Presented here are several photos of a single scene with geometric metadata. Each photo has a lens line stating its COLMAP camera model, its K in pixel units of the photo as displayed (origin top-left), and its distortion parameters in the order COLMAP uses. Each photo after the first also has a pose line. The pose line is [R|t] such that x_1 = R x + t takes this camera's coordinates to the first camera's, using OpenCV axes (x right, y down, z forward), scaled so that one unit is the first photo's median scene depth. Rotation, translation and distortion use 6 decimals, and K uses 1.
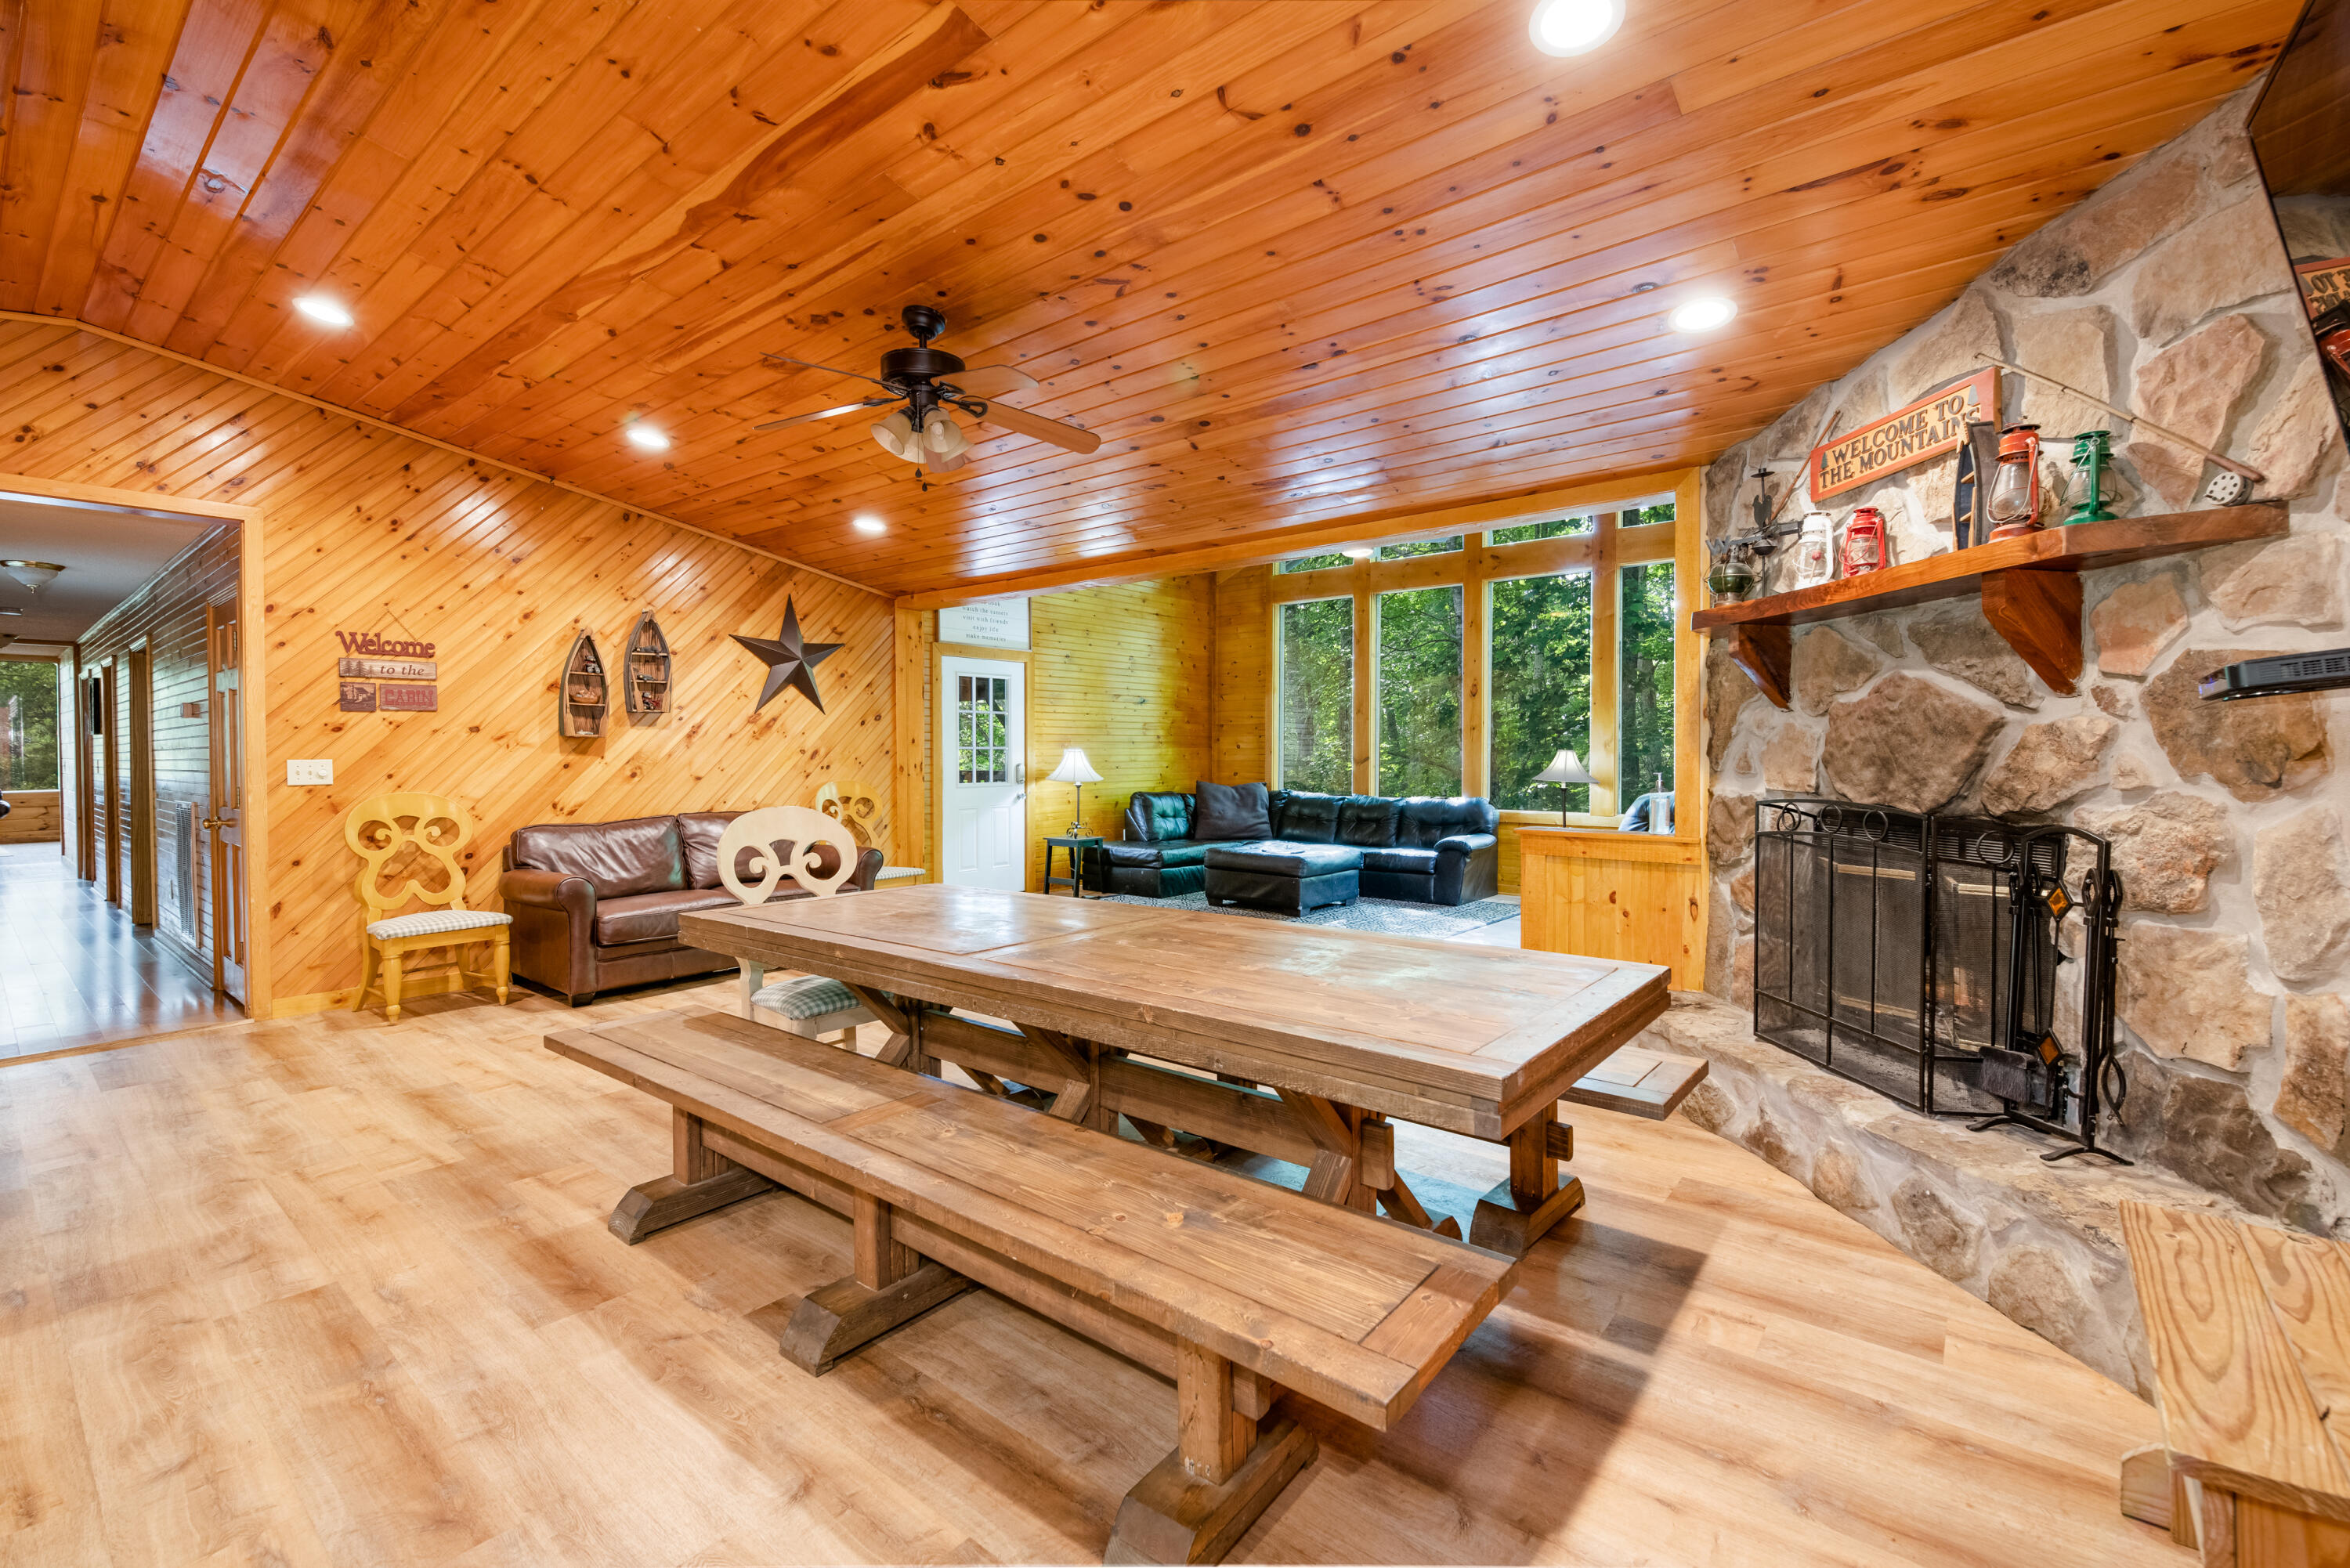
lens RADIAL K [[1003.3, 0, 1183.9], [0, 1003.3, 772.5], [0, 0, 1]] dist [0.007656, -0.006684]
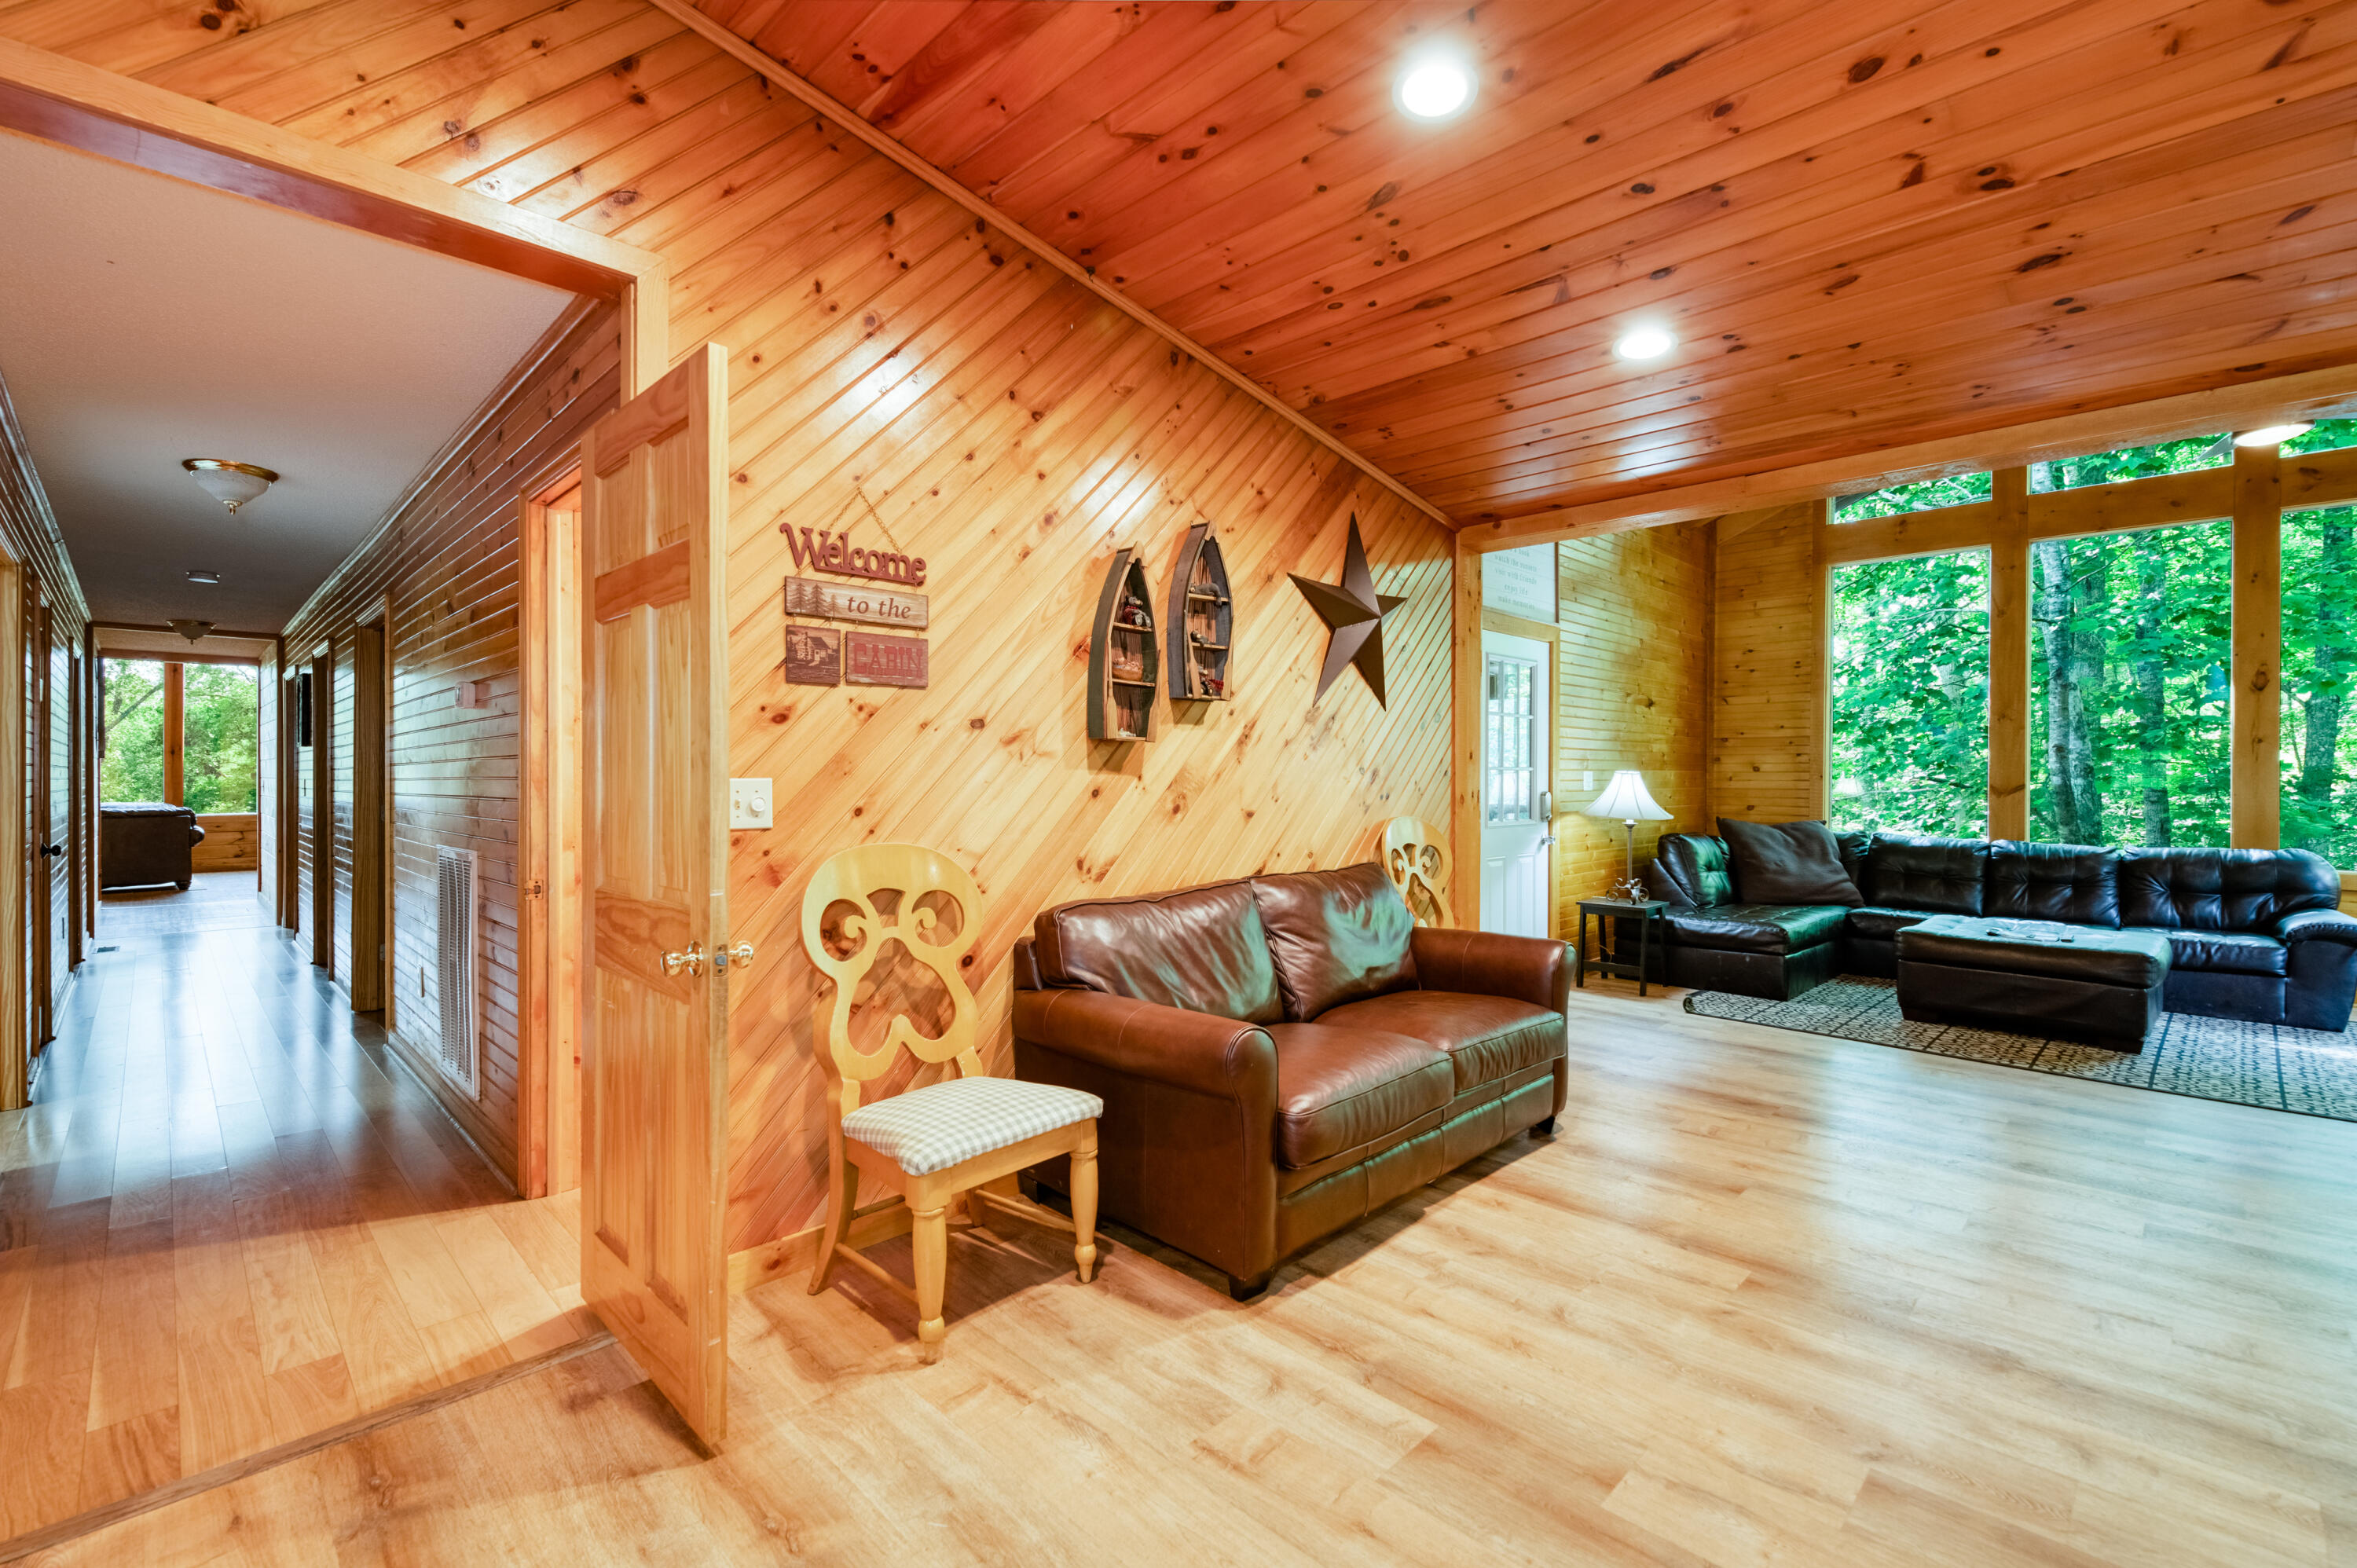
lens RADIAL K [[1012.5, 0, 1178.5], [0, 1012.5, 784.0], [0, 0, 1]] dist [0.017848, -0.010434]
pose [[0.994360, 0.005248, -0.105923, -0.554656], [-0.006834, 0.999870, -0.014616, -0.003737], [0.105833, 0.015258, 0.994267, 0.485767]]
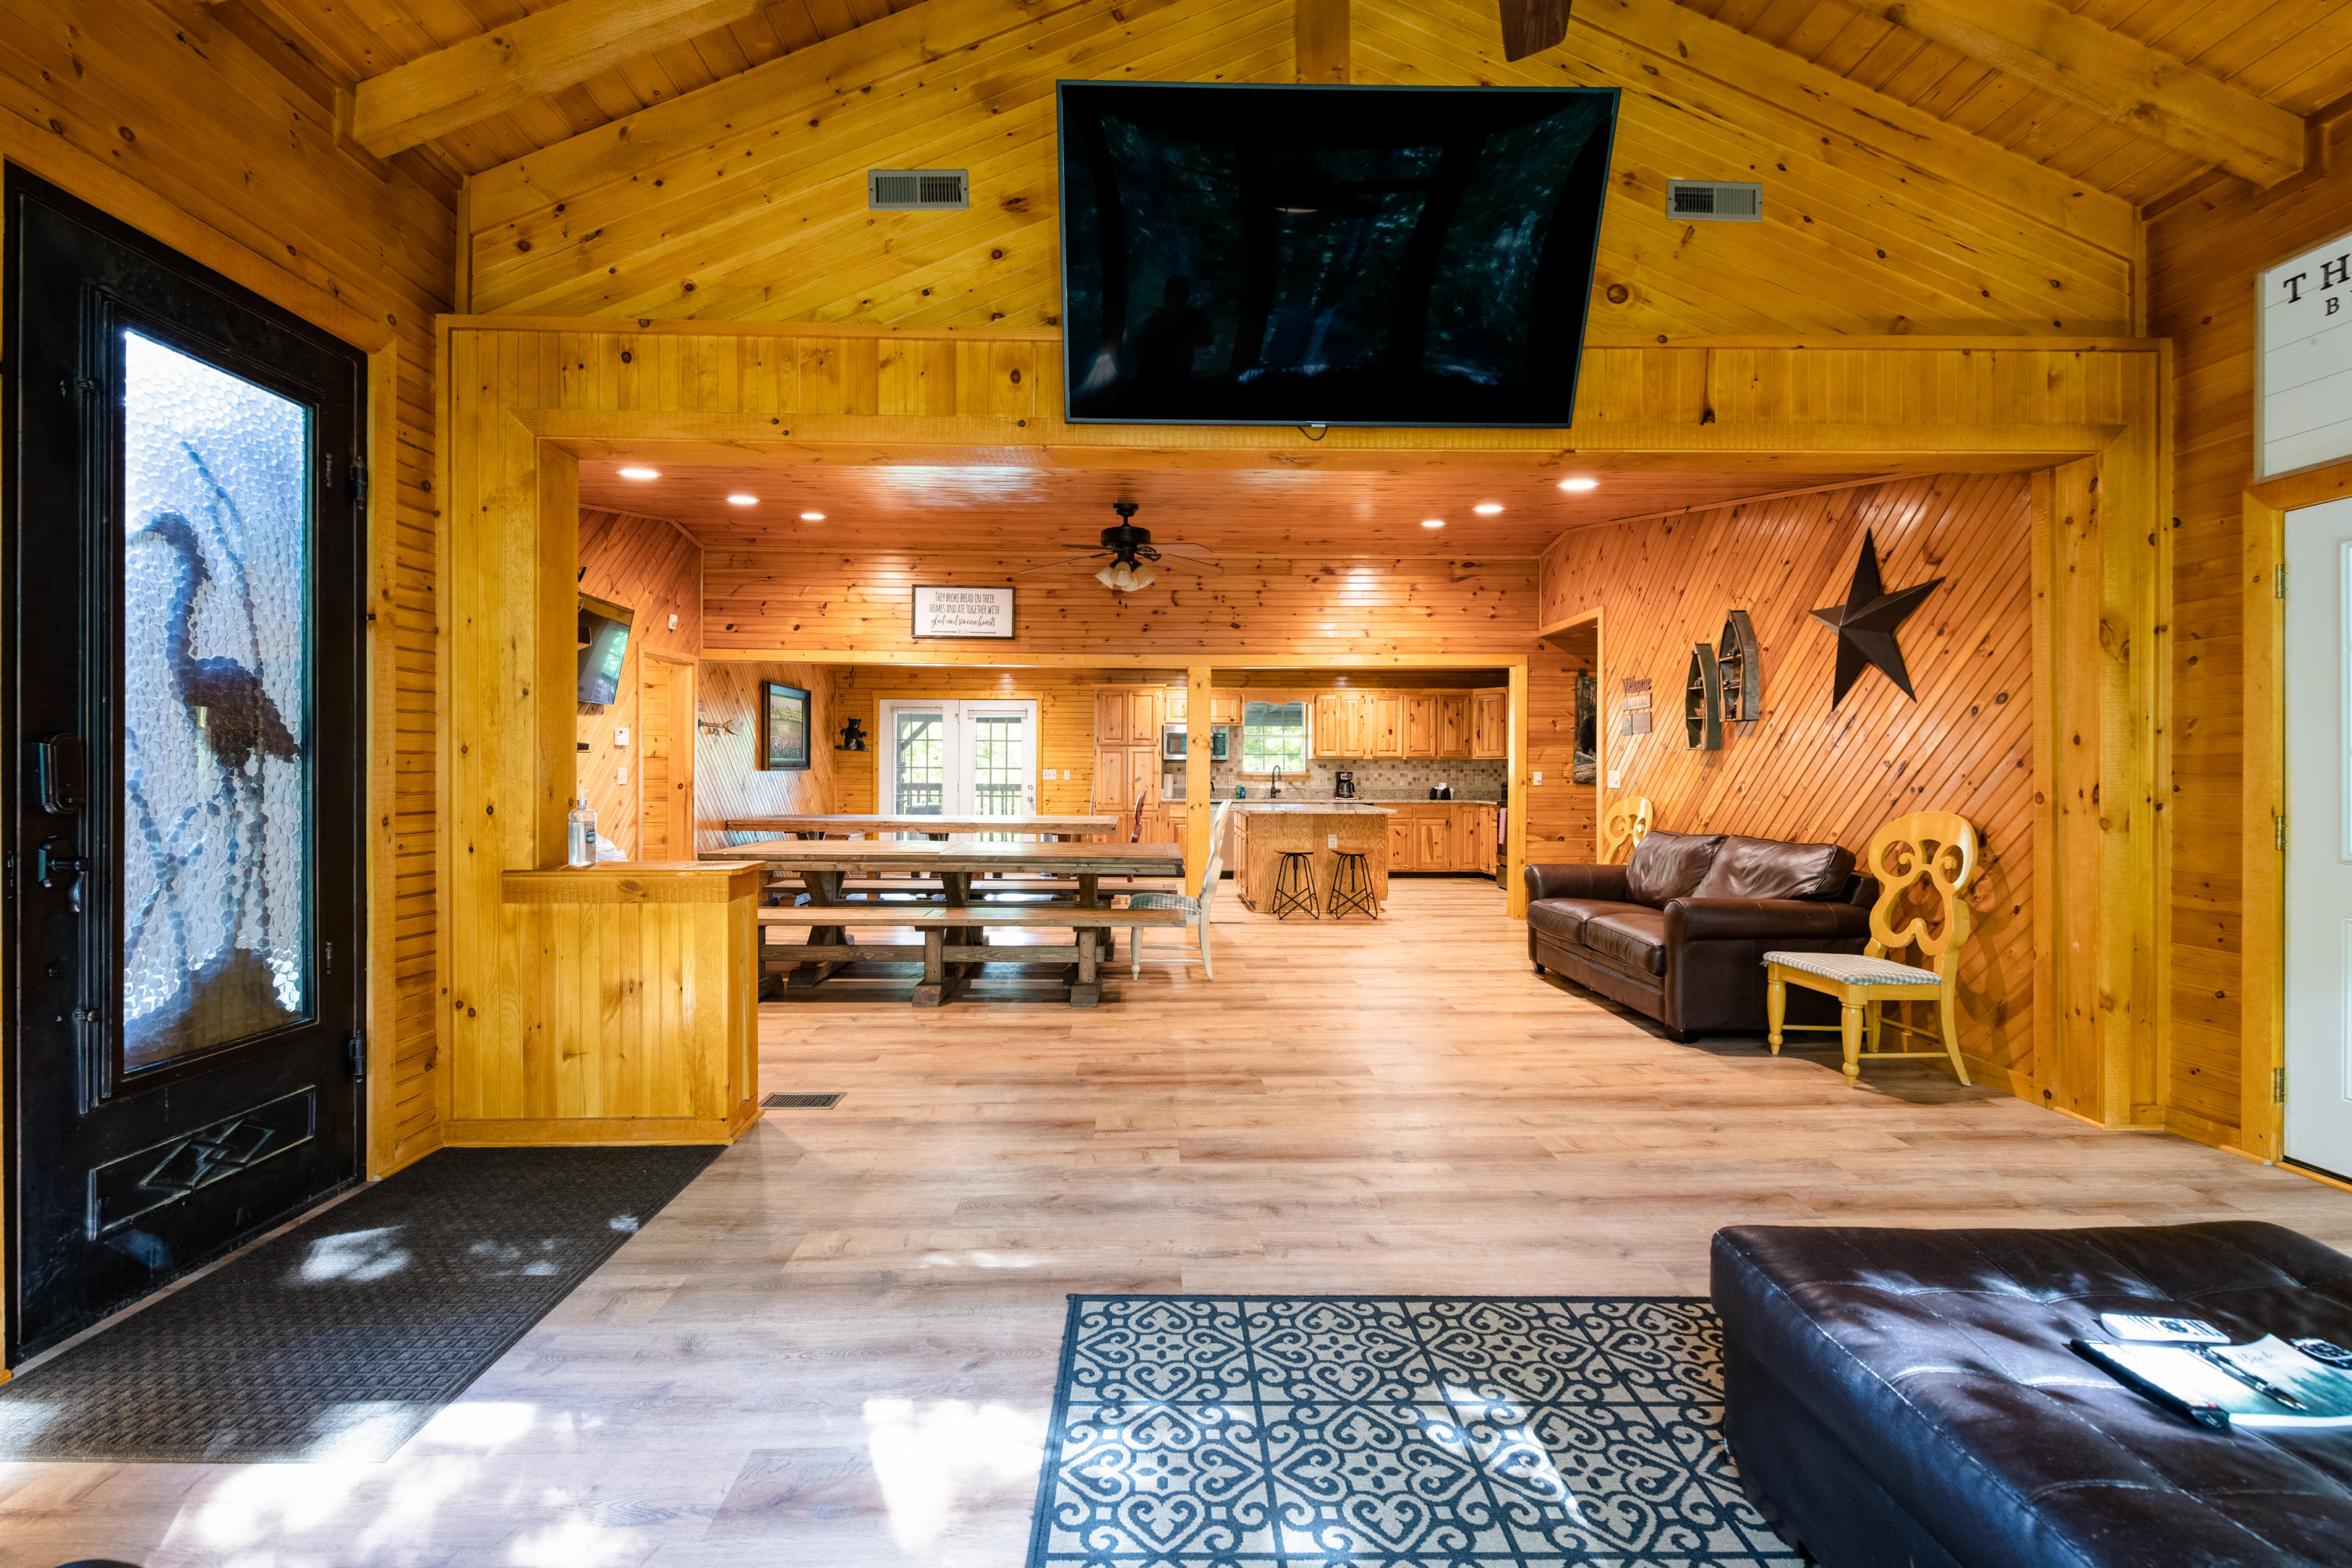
lens RADIAL K [[1013.1, 0, 1171.3], [0, 1013.1, 756.1], [0, 0, 1]] dist [0.000486, -0.000656]
pose [[-0.758107, -0.007700, -0.652084, 0.498056], [-0.013604, 0.999899, 0.004009, -0.028358], [0.651988, 0.011910, -0.758136, 1.538825]]
